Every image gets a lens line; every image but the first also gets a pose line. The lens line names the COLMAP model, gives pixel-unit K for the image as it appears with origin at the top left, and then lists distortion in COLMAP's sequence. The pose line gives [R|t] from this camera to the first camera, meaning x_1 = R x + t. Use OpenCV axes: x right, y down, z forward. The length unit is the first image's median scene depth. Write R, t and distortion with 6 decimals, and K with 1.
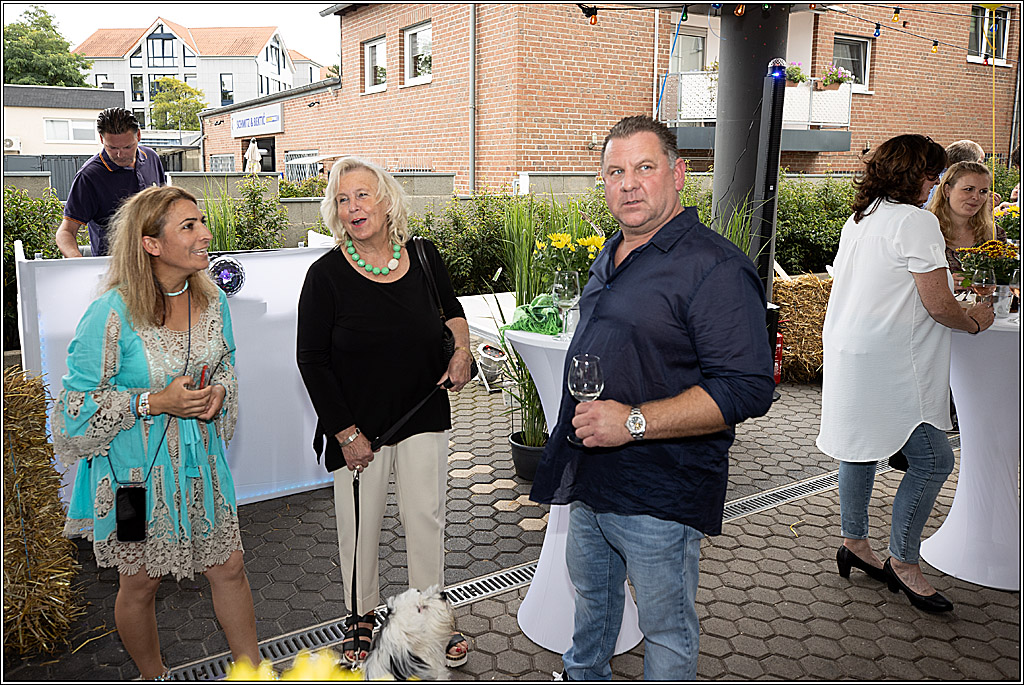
lens RADIAL K [[973.1, 0, 513.9], [0, 973.1, 331.9], [0, 0, 1]] dist [0.021046, 0.027190]
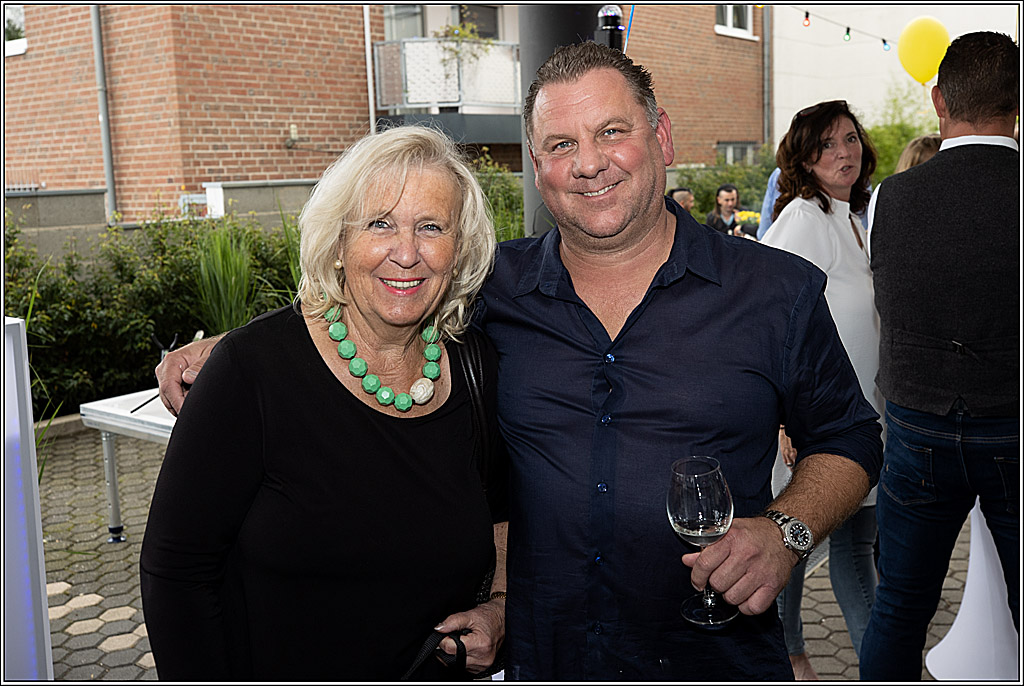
lens RADIAL K [[1110.4, 0, 512.0], [0, 1110.4, 343.0], [0, 0, 1]] dist [0.021205, 0.002956]
pose [[0.914837, -0.099548, 0.391362, -0.101388], [0.108785, 0.994064, -0.001440, -0.030724], [-0.388895, 0.043892, 0.920236, 0.213831]]
